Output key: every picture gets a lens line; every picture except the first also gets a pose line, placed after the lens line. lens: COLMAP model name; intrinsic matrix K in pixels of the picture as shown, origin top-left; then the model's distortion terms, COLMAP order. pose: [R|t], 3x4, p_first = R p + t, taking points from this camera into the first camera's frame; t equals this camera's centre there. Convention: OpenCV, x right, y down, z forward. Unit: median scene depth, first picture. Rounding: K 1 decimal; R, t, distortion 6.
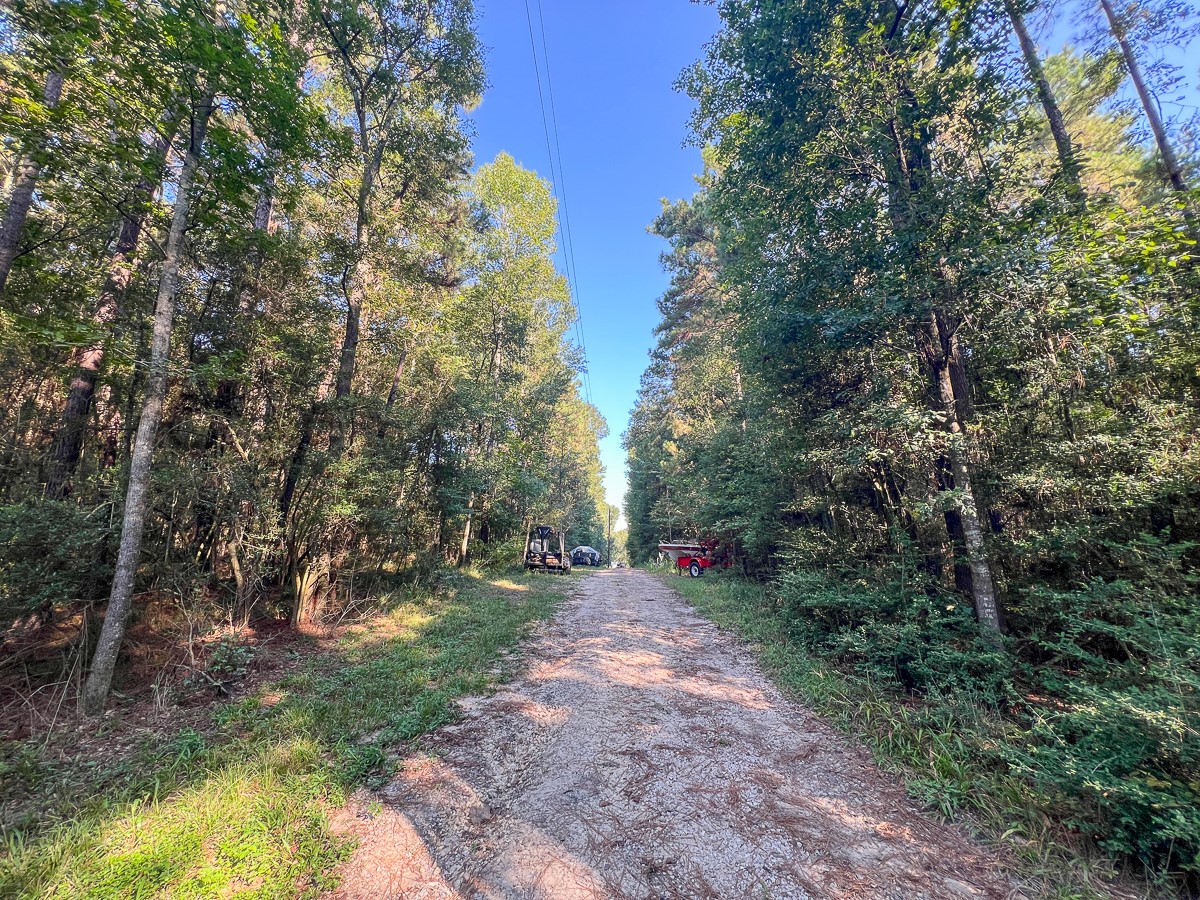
lens RADIAL K [[482.4, 0, 598.0], [0, 482.4, 448.9], [0, 0, 1]] dist [0.002458, 0.001413]
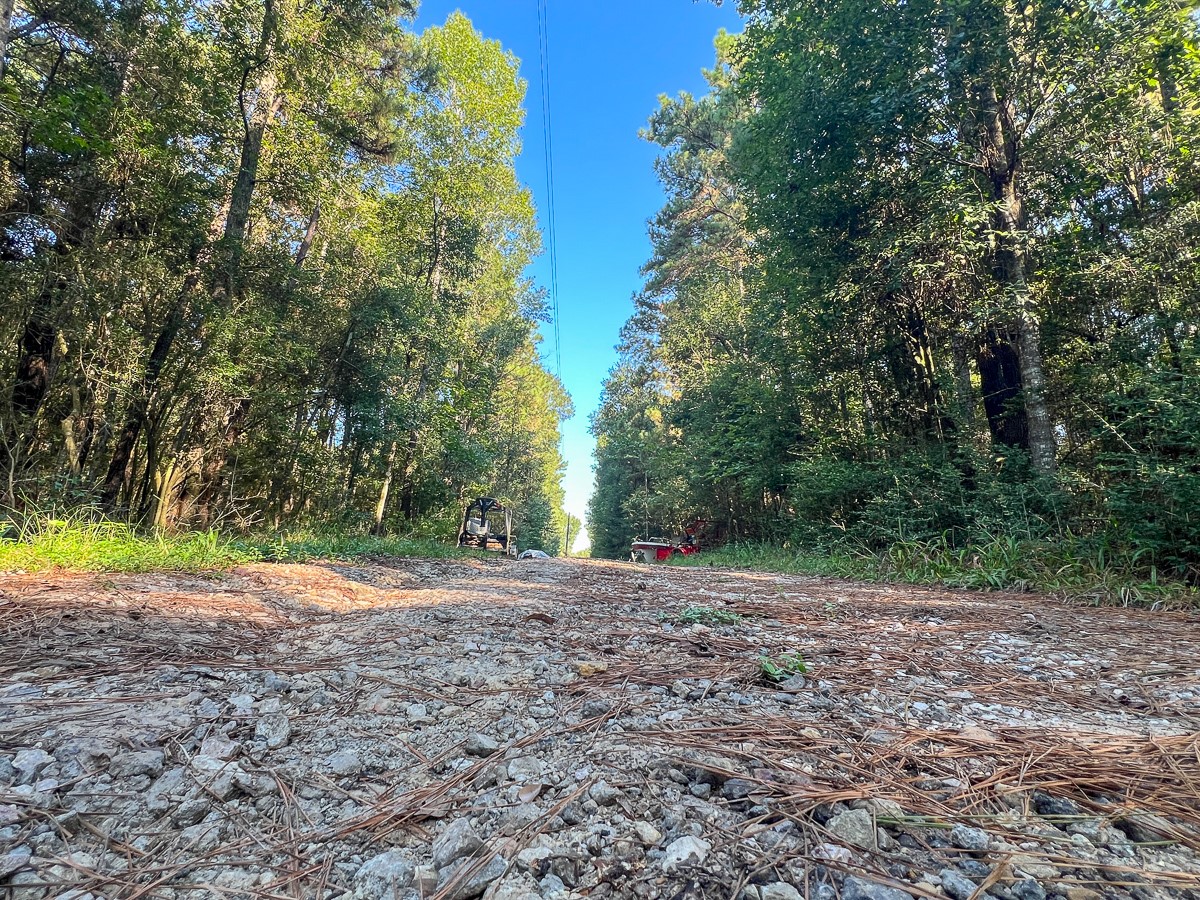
lens RADIAL K [[627.0, 0, 595.6], [0, 627.0, 449.2], [0, 0, 1]] dist [0.007407, 0.001030]
pose [[0.996547, 0.055379, 0.061870, -0.006510], [-0.055342, 0.998465, -0.002322, 0.118200], [-0.061904, -0.001110, 0.998081, -0.006284]]
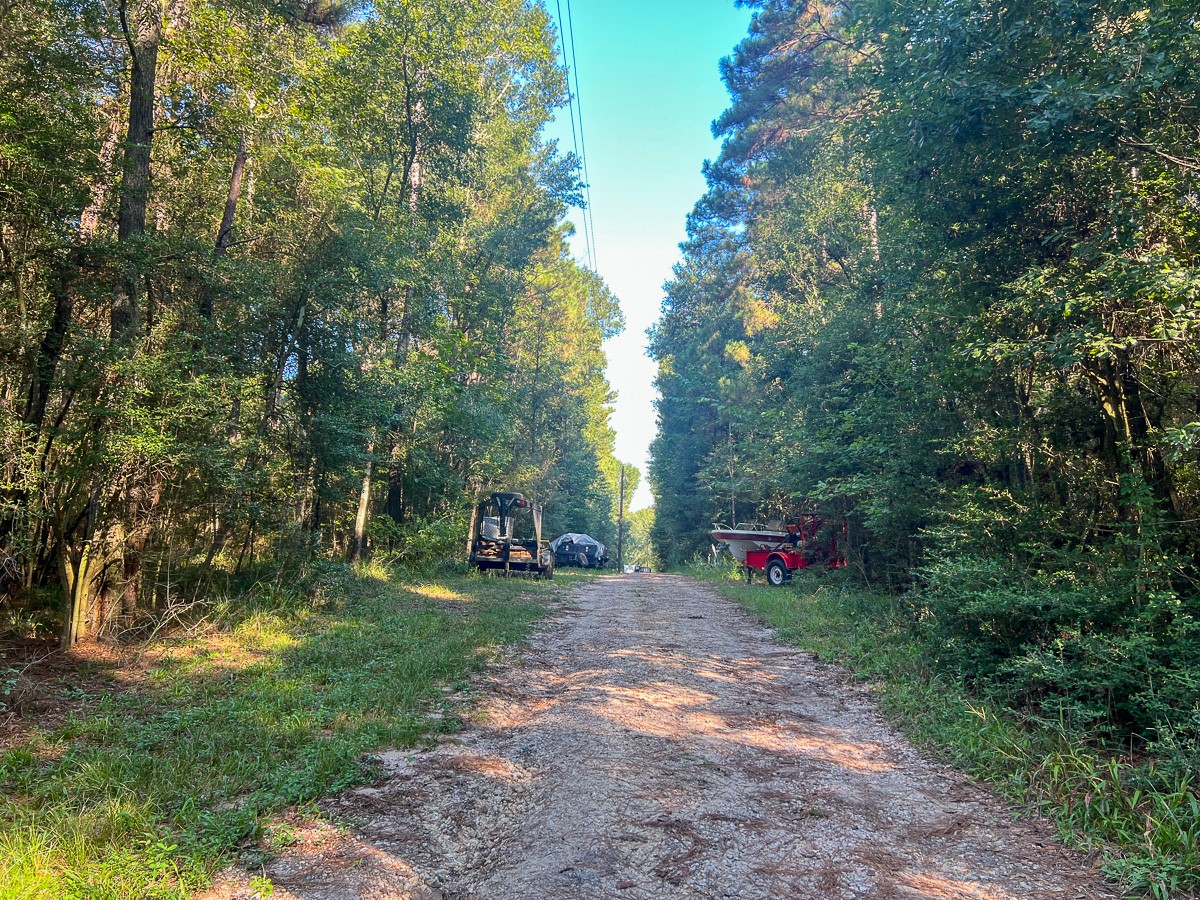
lens RADIAL K [[901.9, 0, 613.5], [0, 901.9, 466.4], [0, 0, 1]] dist [0.052315, -0.049323]
pose [[0.999793, 0.014109, 0.014660, -0.005681], [-0.015753, 0.992784, 0.118873, 0.010713], [-0.012878, -0.119080, 0.992801, -0.024705]]
